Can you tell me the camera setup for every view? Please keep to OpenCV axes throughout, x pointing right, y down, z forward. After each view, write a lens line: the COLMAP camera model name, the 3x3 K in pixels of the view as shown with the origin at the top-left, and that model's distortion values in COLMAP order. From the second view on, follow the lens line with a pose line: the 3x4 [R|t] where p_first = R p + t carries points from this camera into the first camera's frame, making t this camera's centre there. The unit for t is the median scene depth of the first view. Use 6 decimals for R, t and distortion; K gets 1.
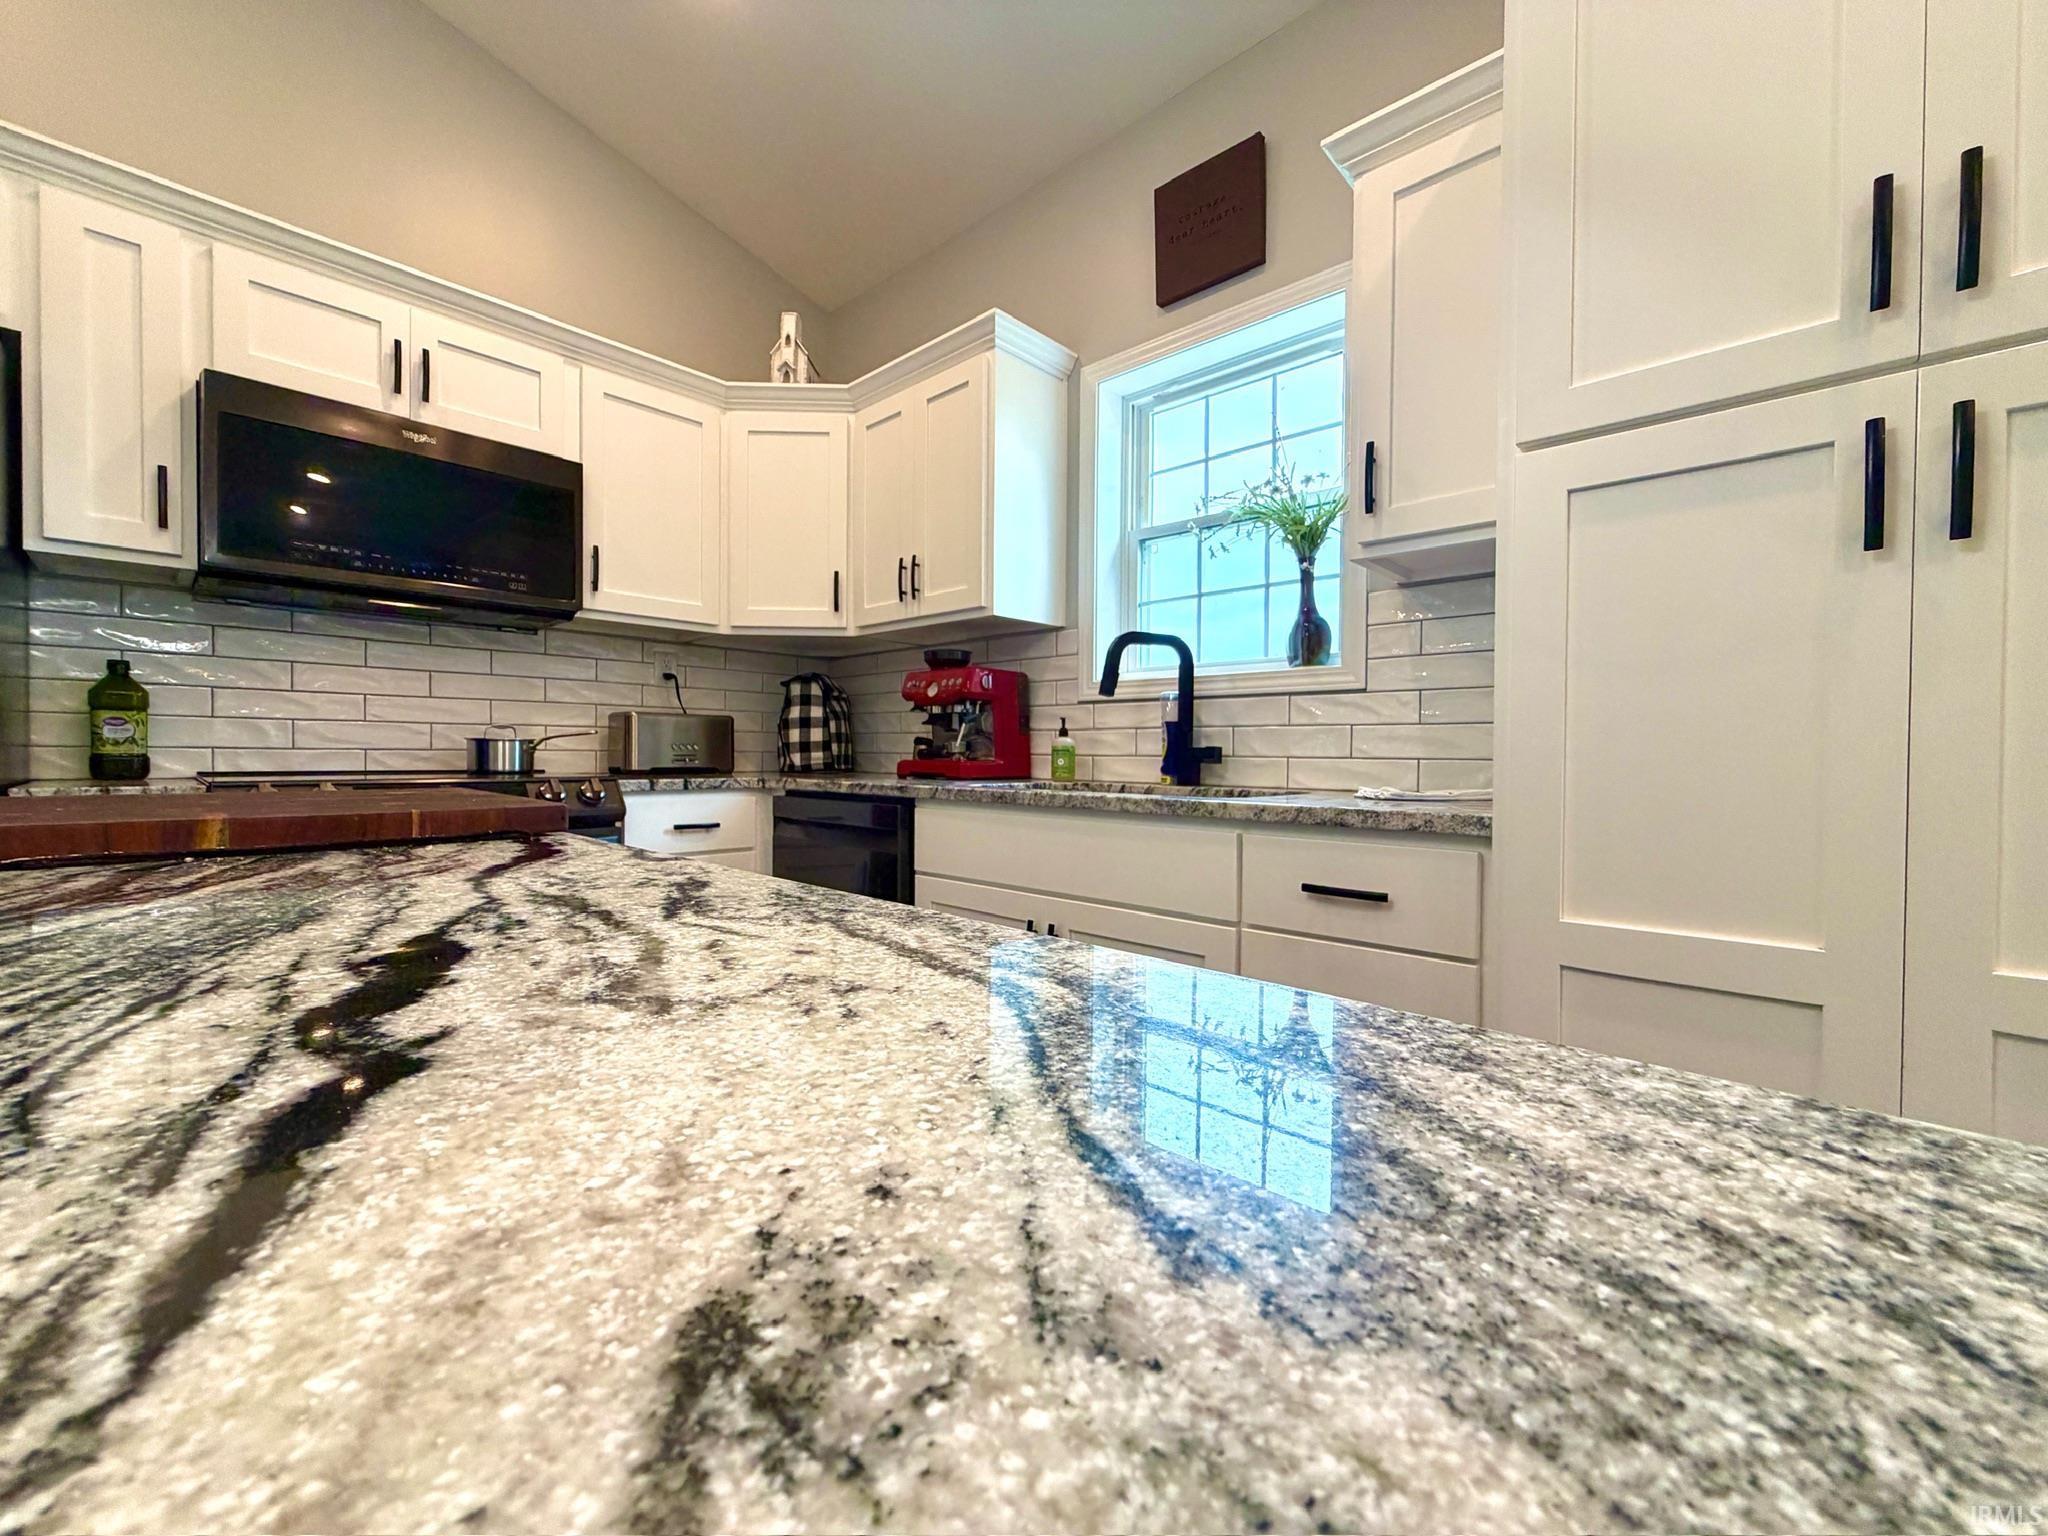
lens RADIAL K [[813.9, 0, 1018.7], [0, 813.9, 766.5], [0, 0, 1]] dist [-0.001174, 0.000199]
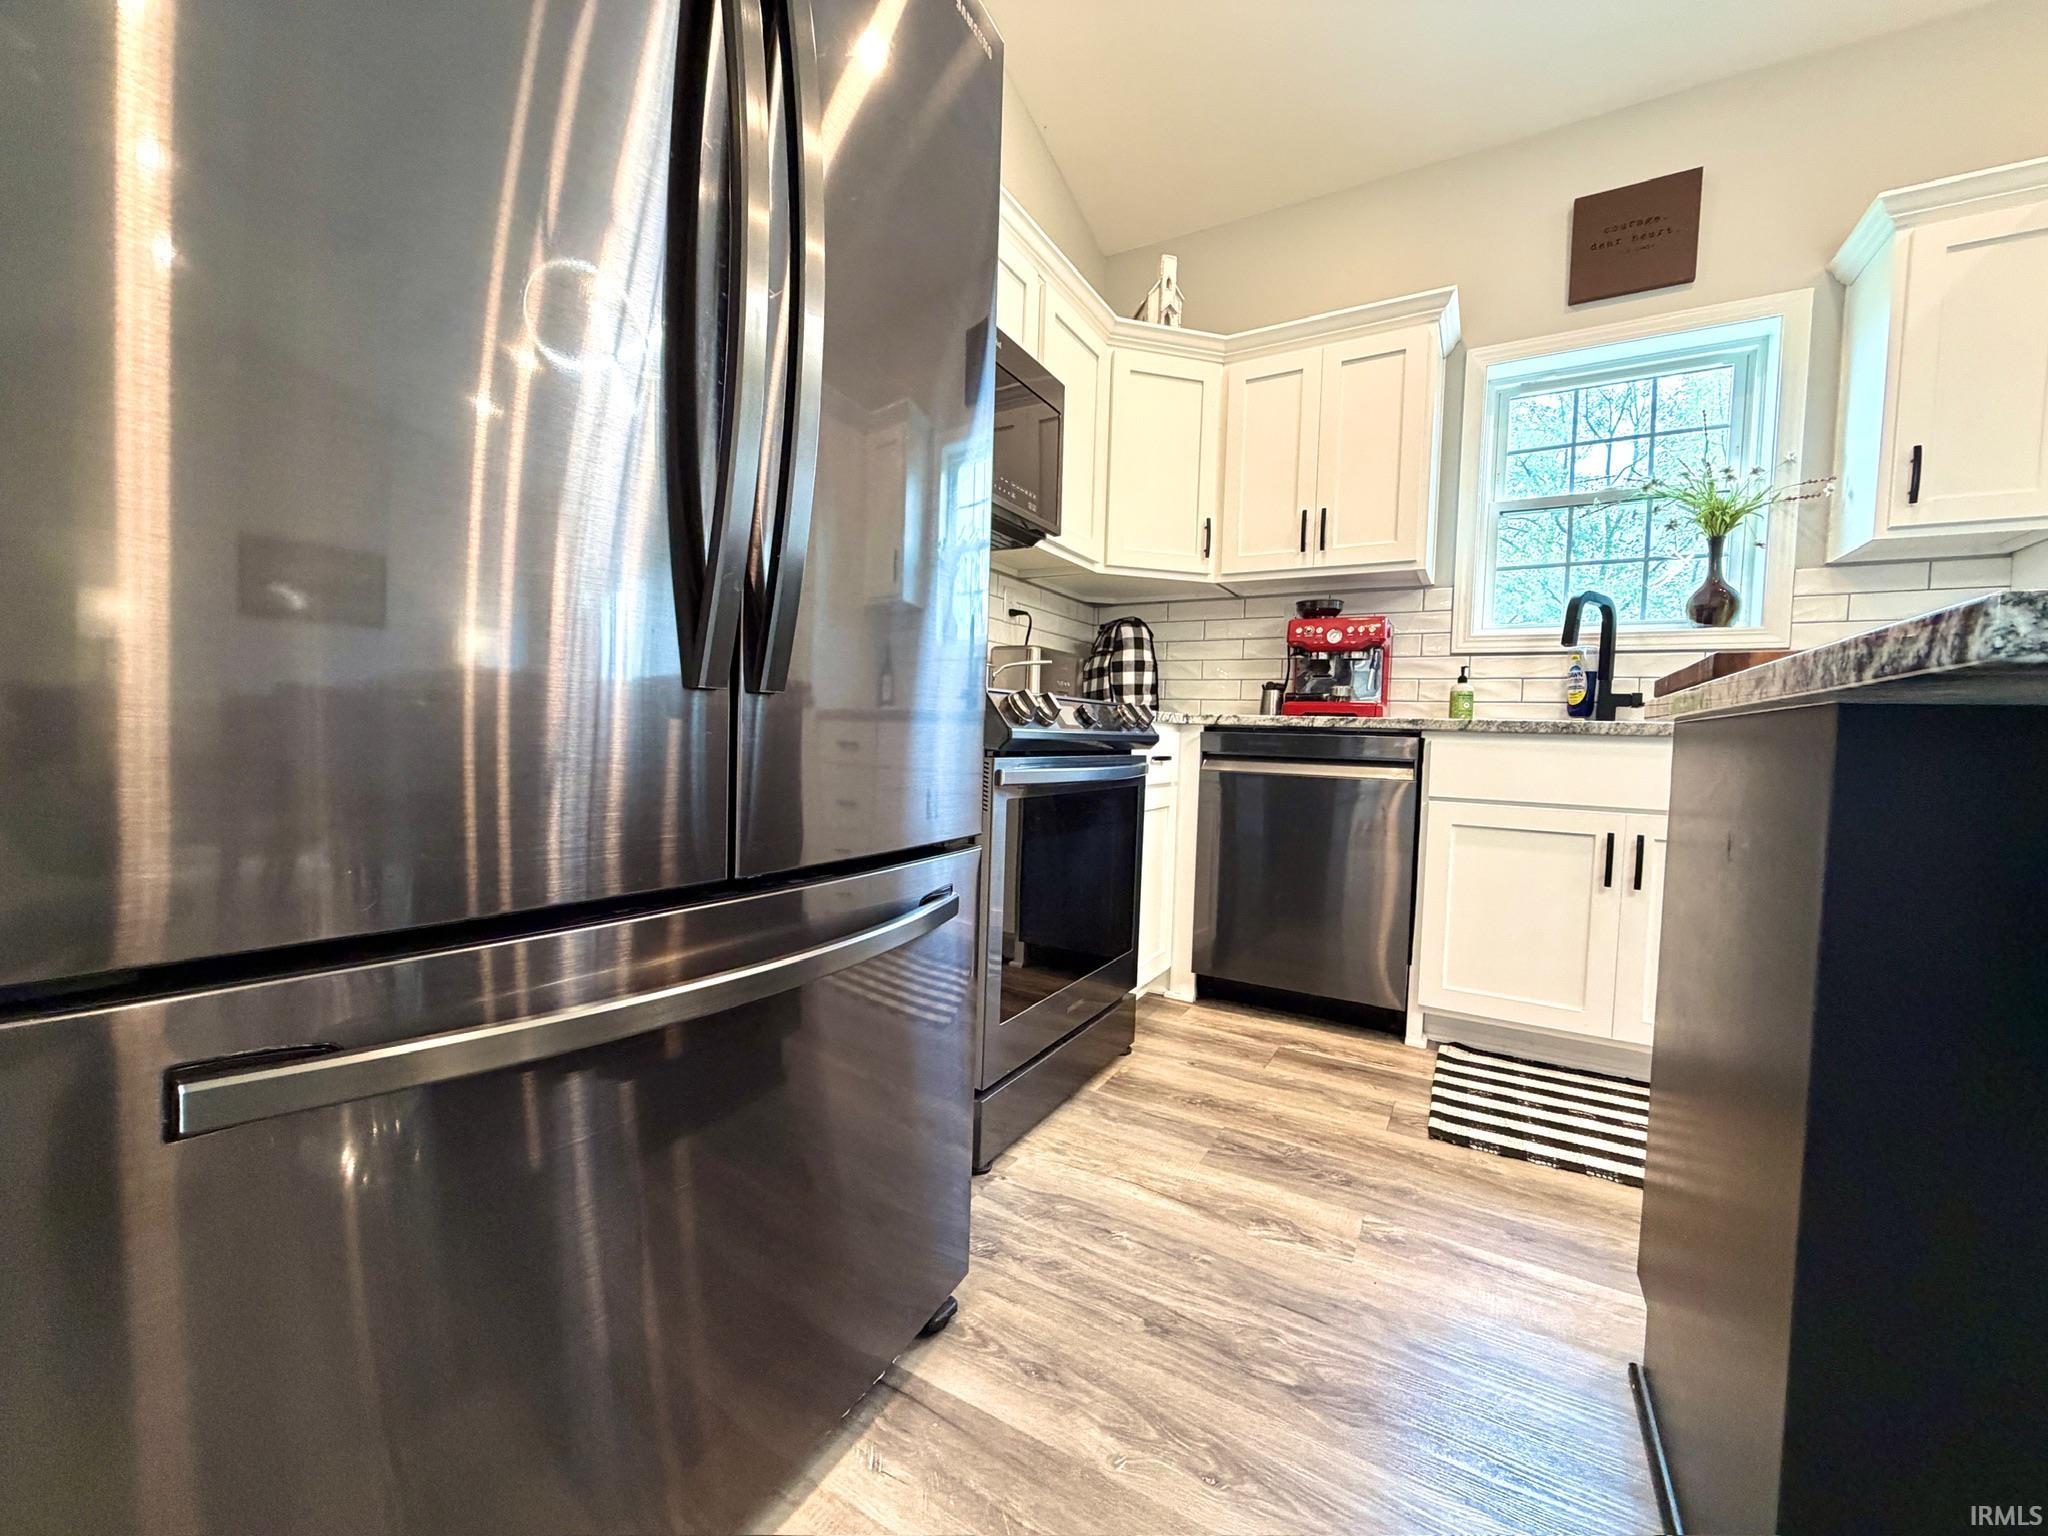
lens RADIAL K [[812.0, 0, 1018.8], [0, 812.0, 766.2], [0, 0, 1]] dist [0.000124, 0.000000]
pose [[0.974551, 0.012354, 0.223825, -0.813421], [-0.019236, 0.999406, 0.028593, 0.058964], [-0.223338, -0.032171, 0.974210, 0.048886]]
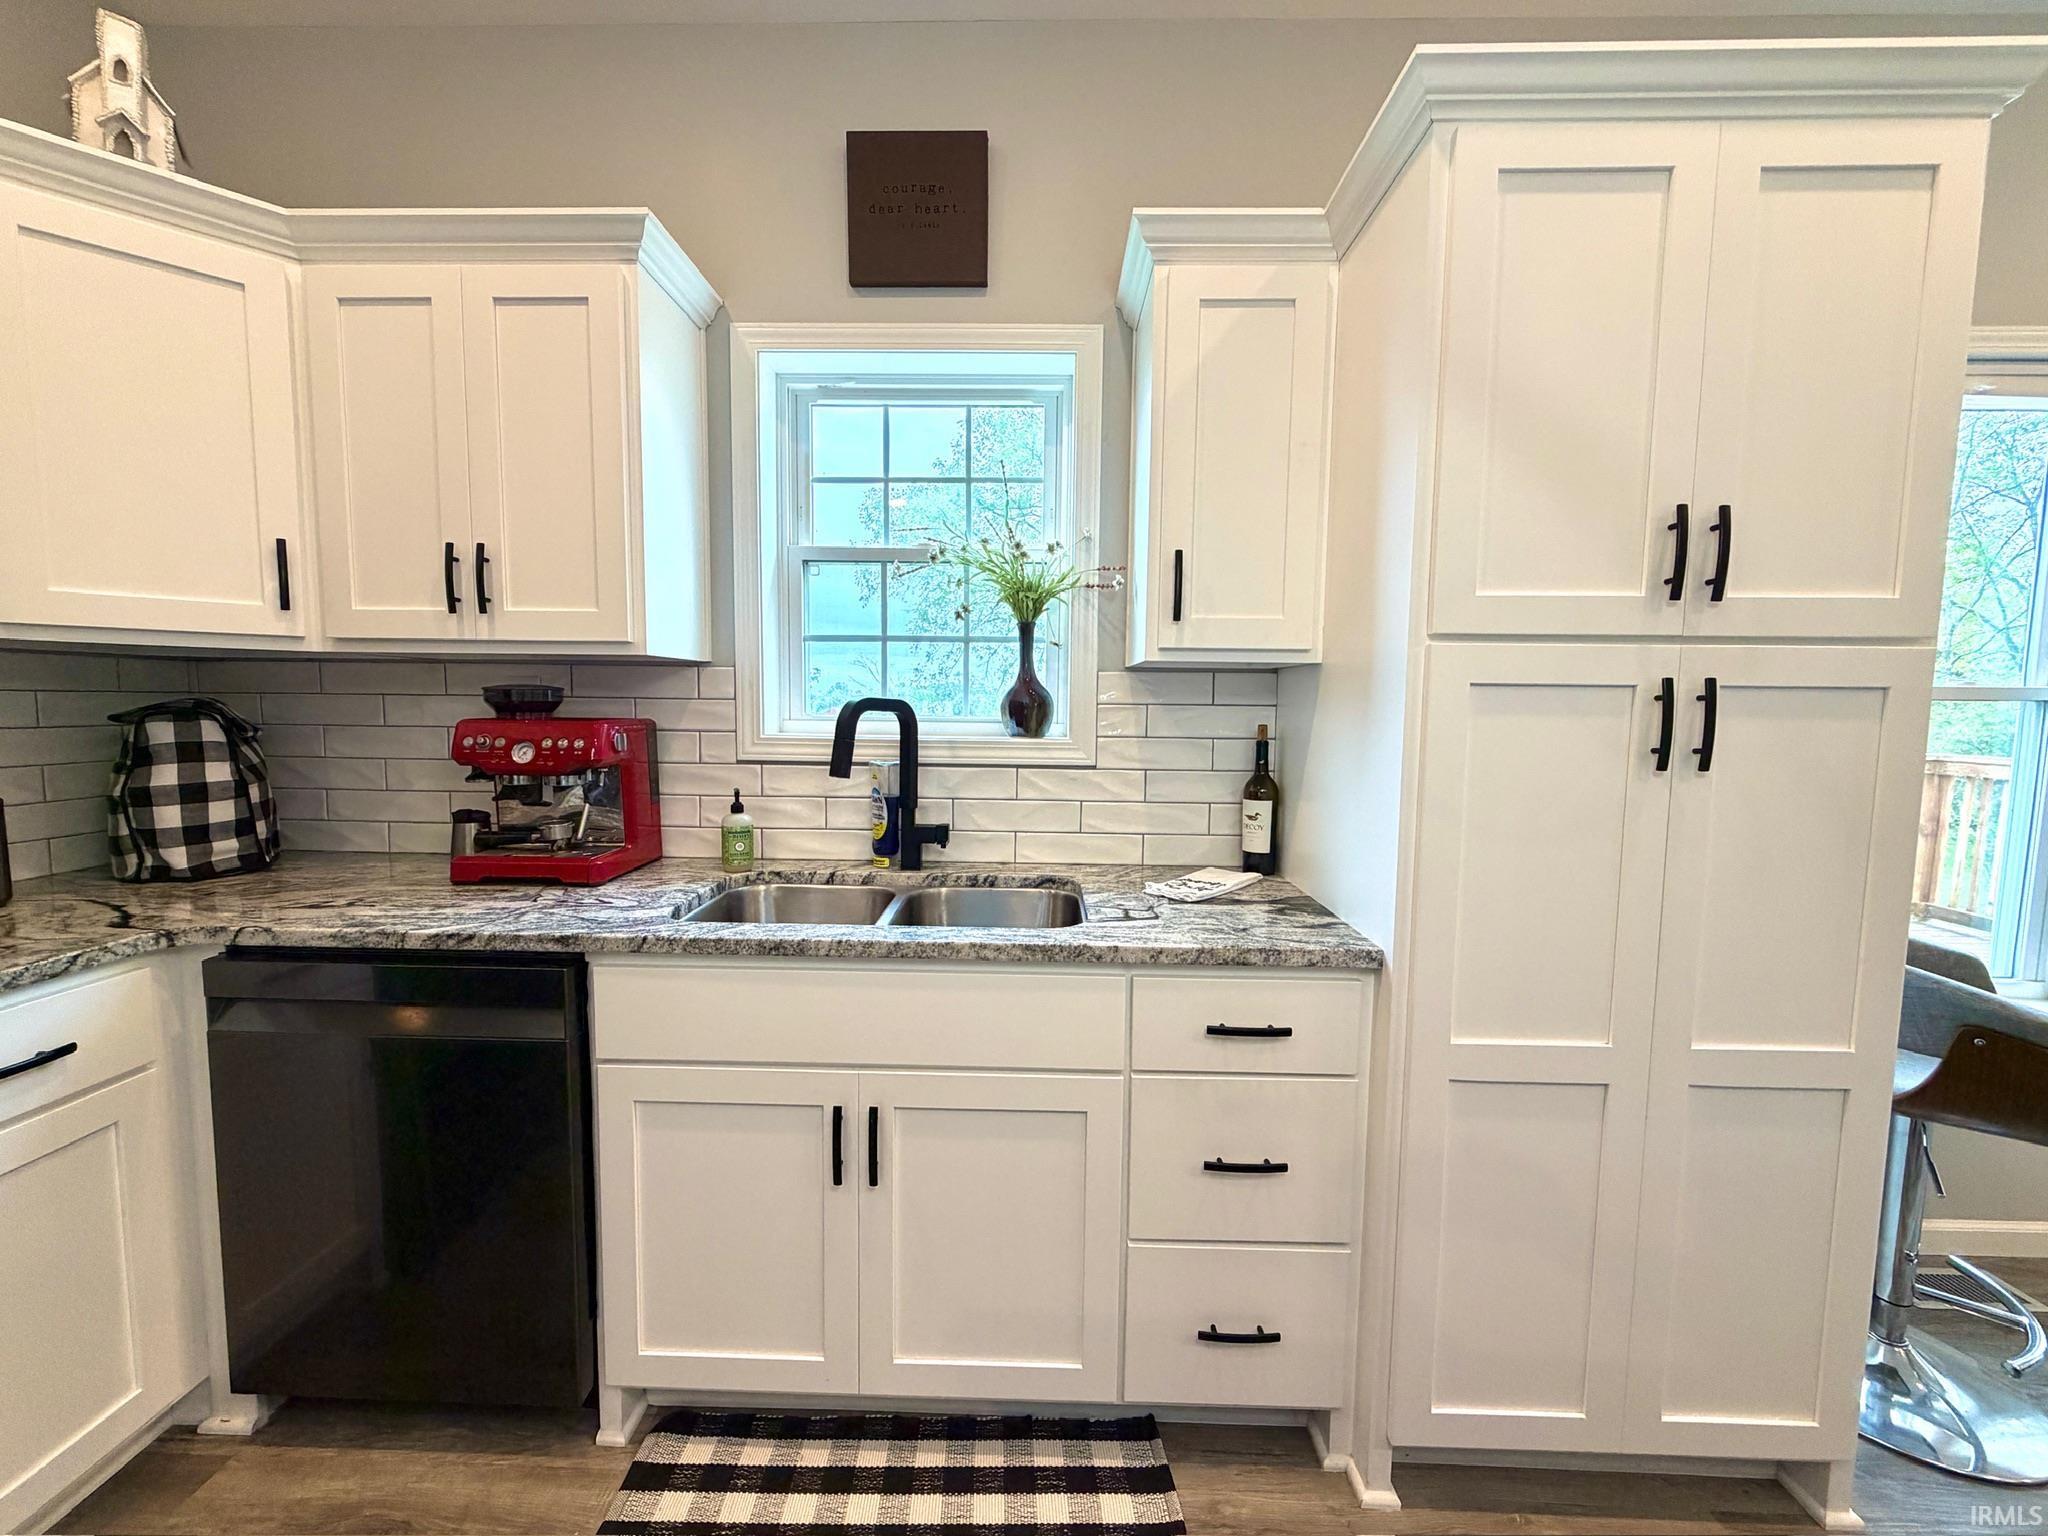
lens RADIAL K [[817.1, 0, 1015.2], [0, 817.1, 766.3], [0, 0, 1]] dist [0.000585, -0.000084]
pose [[0.748199, -0.051000, 0.661512, -0.268628], [0.005234, 0.997464, 0.070980, -0.139644], [-0.663454, -0.049645, 0.746568, 0.252956]]
